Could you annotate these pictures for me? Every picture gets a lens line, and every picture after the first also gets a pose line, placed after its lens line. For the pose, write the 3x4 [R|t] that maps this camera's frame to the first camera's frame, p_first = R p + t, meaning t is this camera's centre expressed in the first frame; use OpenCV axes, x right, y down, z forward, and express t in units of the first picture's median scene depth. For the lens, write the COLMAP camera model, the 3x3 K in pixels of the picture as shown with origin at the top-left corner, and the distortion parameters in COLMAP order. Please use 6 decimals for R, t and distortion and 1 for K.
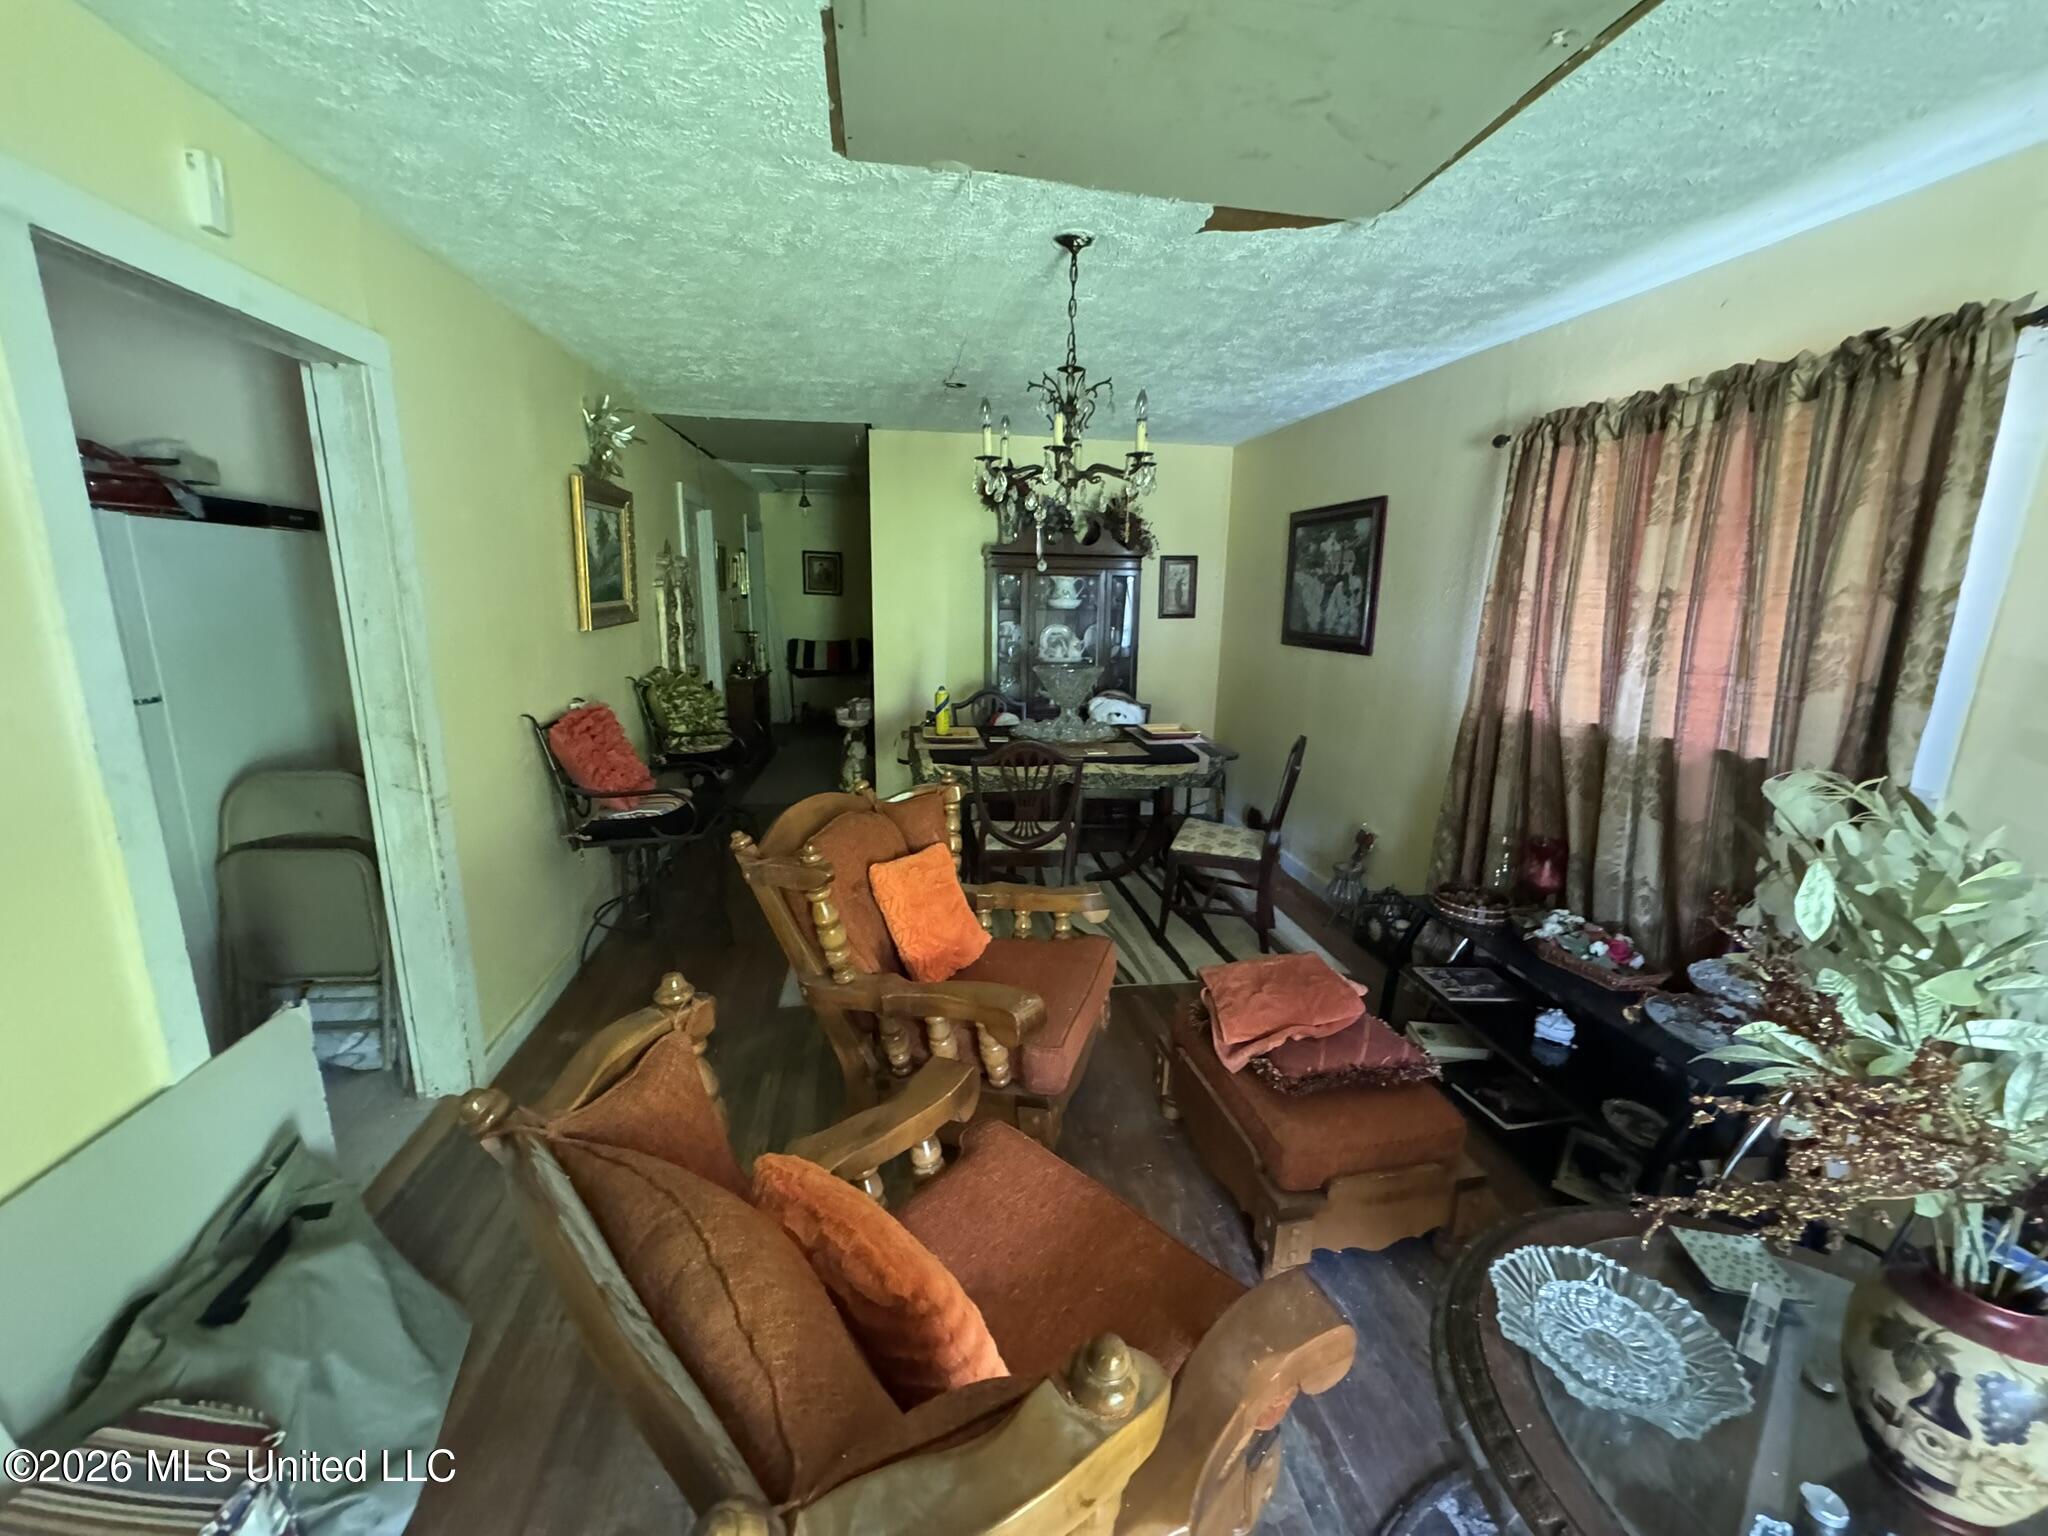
lens RADIAL K [[815.9, 0, 1024.0], [0, 815.9, 768.0], [0, 0, 1]] dist [-0.000991, -0.000100]
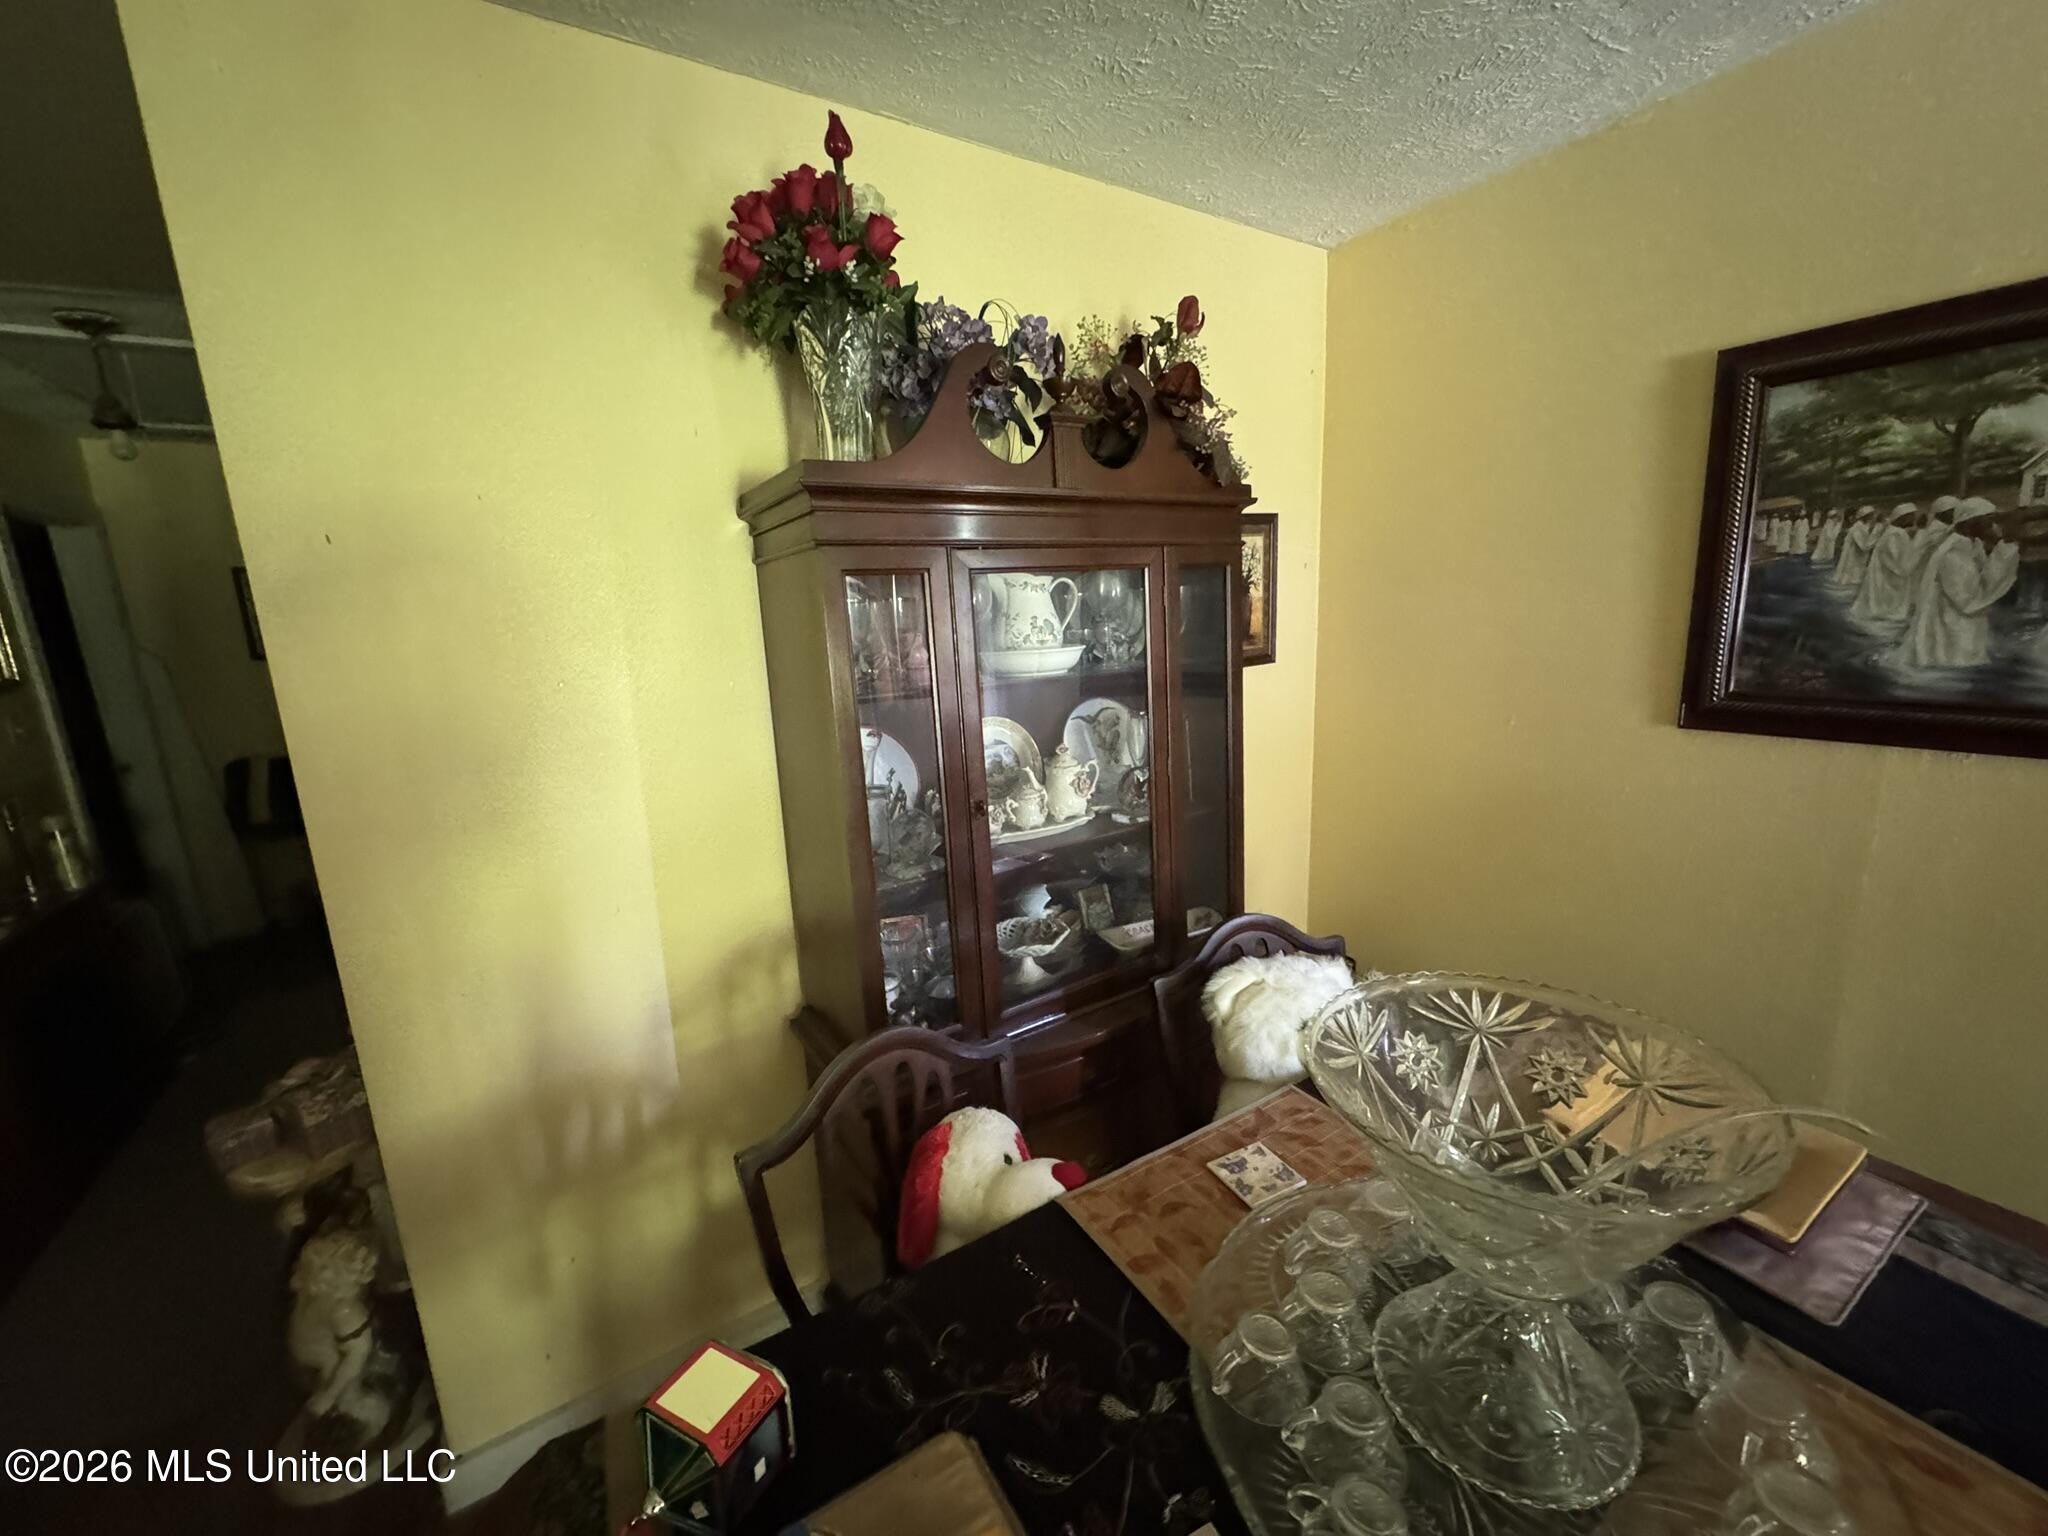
lens RADIAL K [[815.9, 0, 1024.0], [0, 815.9, 768.0], [0, 0, 1]] dist [-0.000991, -0.000100]
pose [[0.918157, -0.135756, 0.372233, -0.087842], [0.142515, 0.989748, 0.009438, -0.180614], [-0.369698, 0.044383, 0.928091, 0.780774]]
